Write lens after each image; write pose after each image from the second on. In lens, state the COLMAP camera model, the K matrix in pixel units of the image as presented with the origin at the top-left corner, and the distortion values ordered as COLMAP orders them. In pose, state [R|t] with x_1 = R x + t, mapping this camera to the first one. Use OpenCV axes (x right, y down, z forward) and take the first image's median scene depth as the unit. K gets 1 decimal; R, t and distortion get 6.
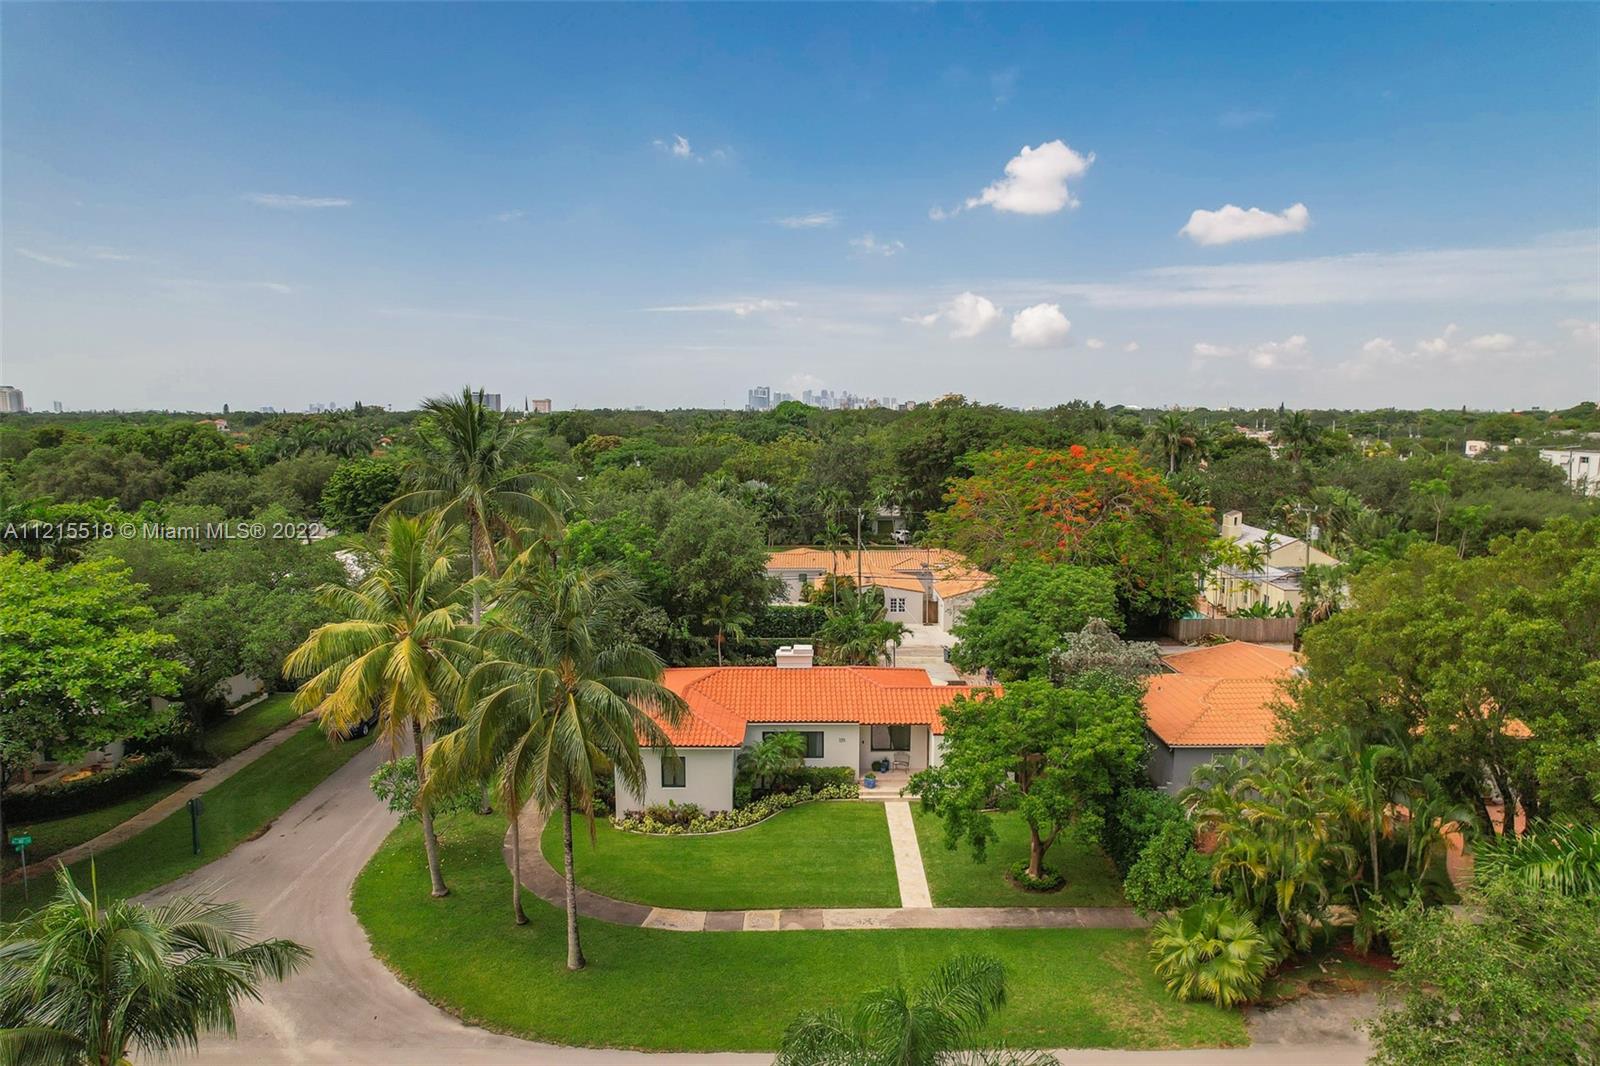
lens RADIAL K [[1032.3, 0, 809.3], [0, 1032.3, 537.6], [0, 0, 1]] dist [-0.082288, 0.060930]
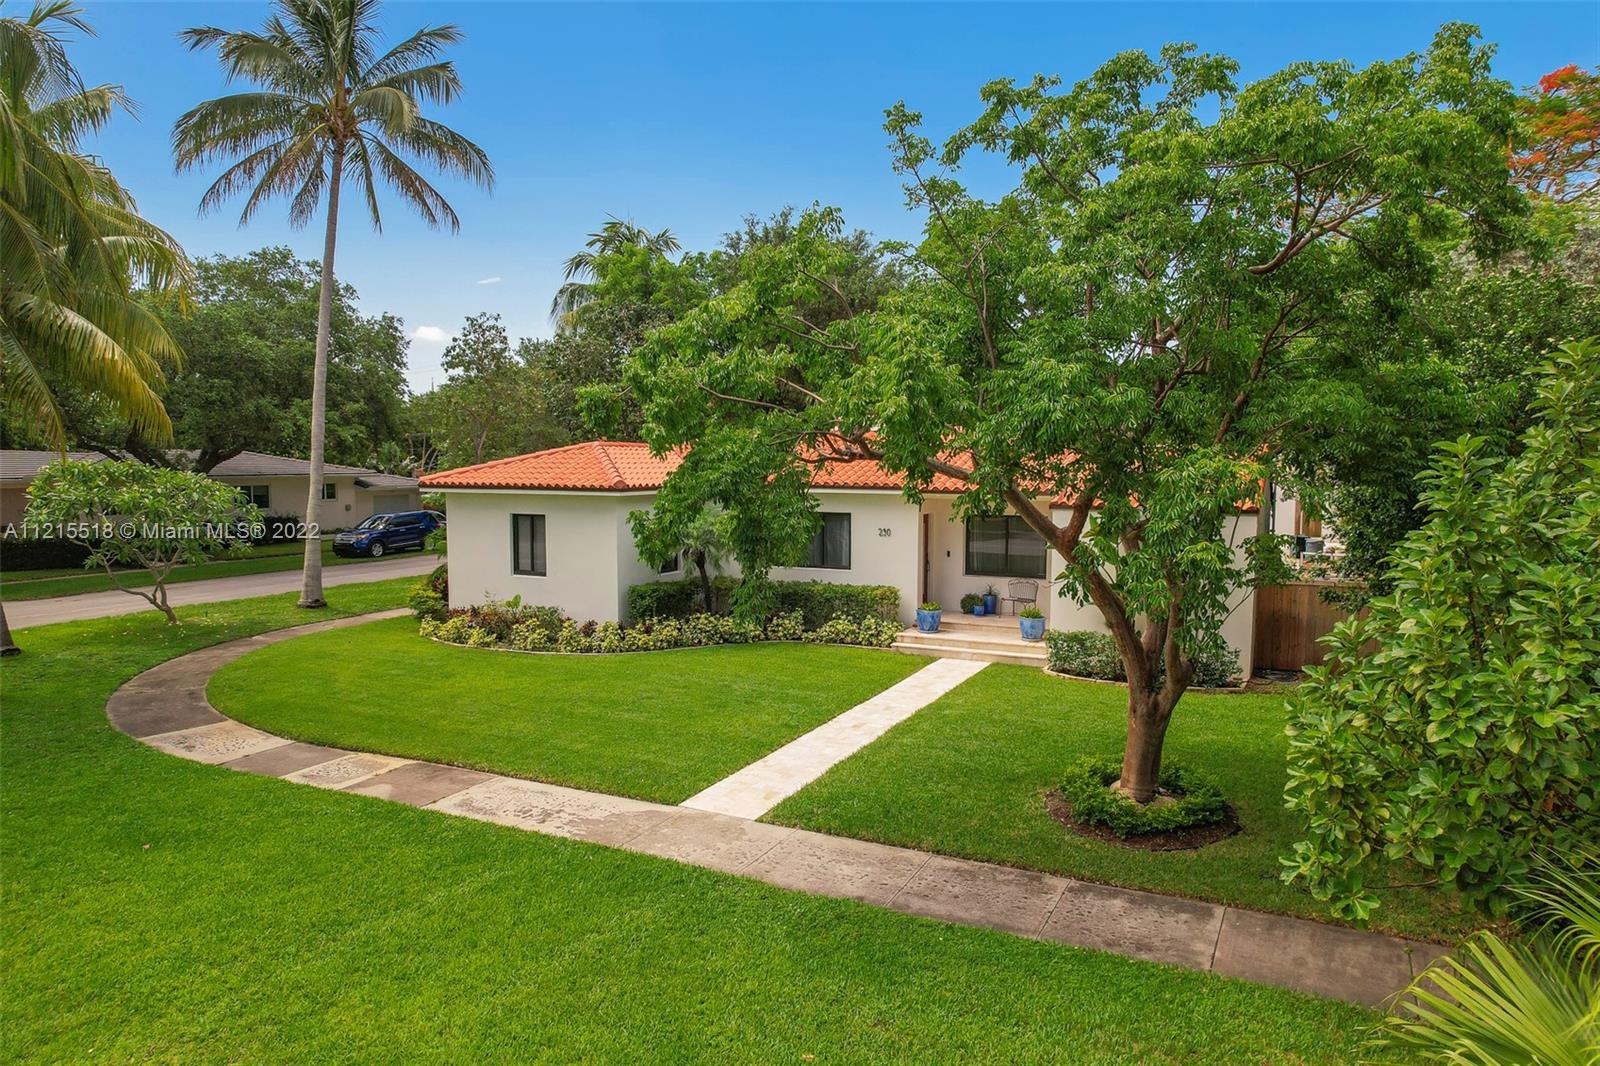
lens RADIAL K [[1032.3, 0, 809.3], [0, 1032.3, 537.6], [0, 0, 1]] dist [-0.082288, 0.060930]
pose [[0.895105, 0.036891, -0.444327, 0.268617], [-0.060329, 0.997427, -0.038719, 0.274021], [0.441755, 0.061463, 0.895028, 0.684332]]
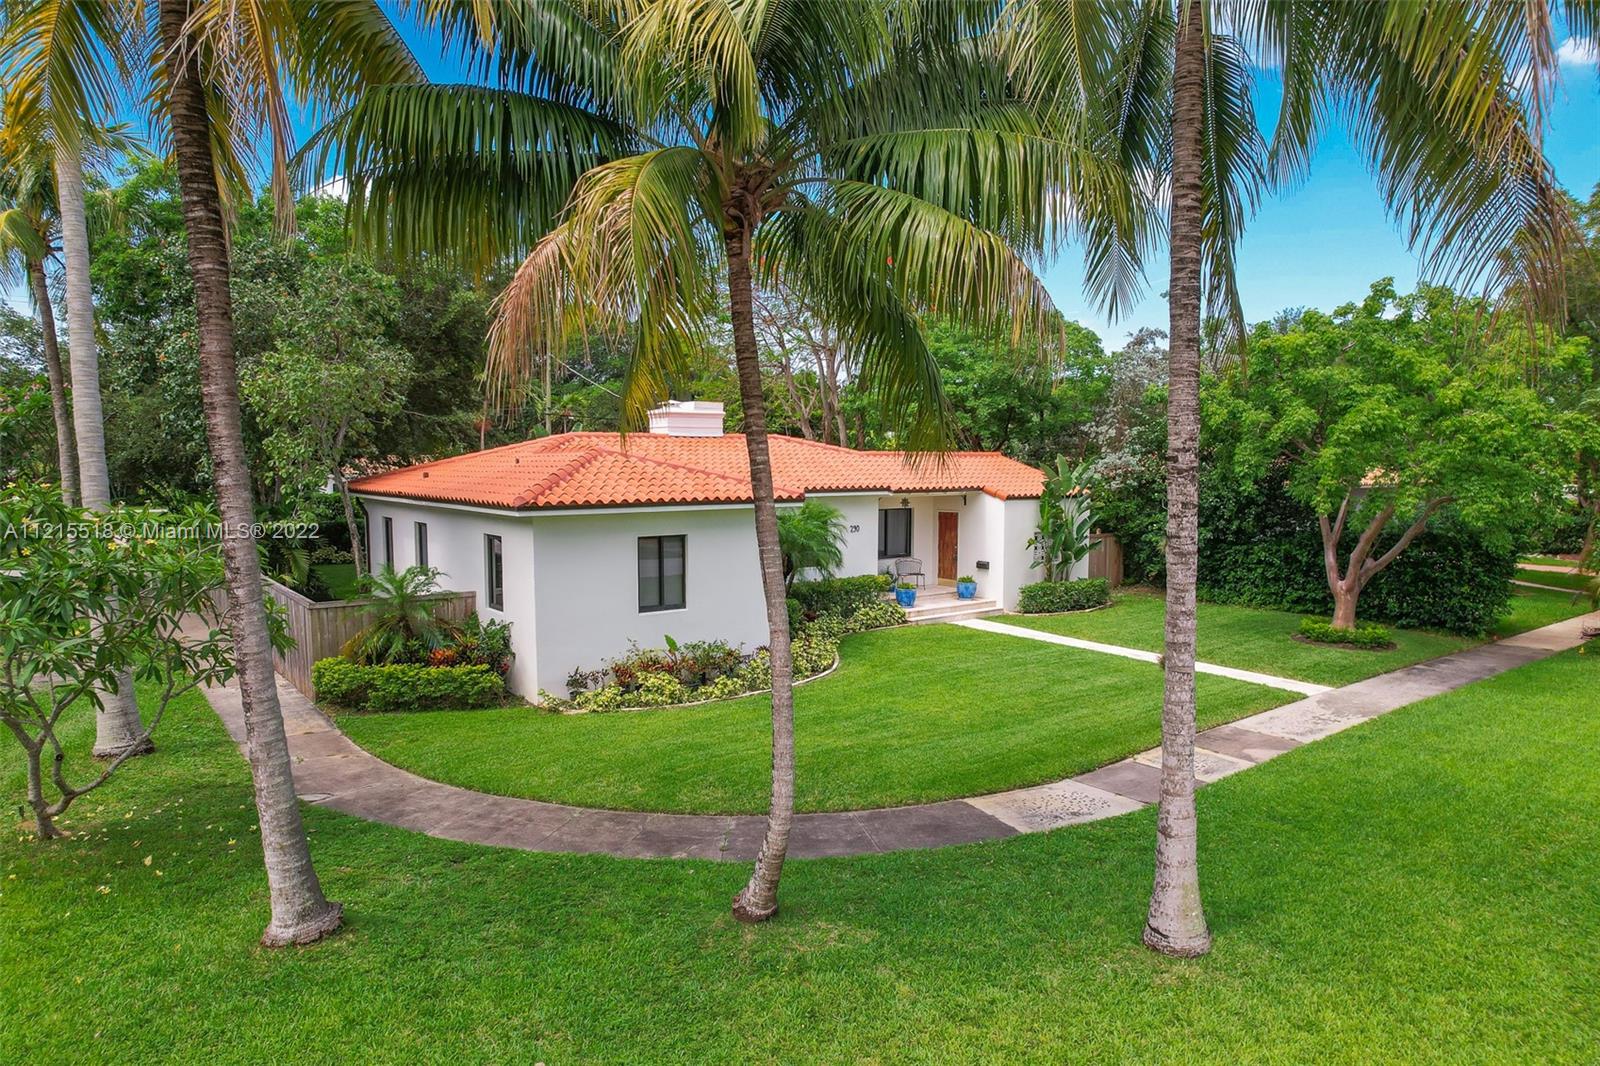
lens RADIAL K [[1032.3, 0, 809.3], [0, 1032.3, 537.6], [0, 0, 1]] dist [-0.082288, 0.060930]
pose [[0.797879, -0.048479, 0.600865, -0.398811], [0.079319, 0.996538, -0.024924, 0.265528], [-0.597576, 0.067546, 0.798962, 0.712364]]
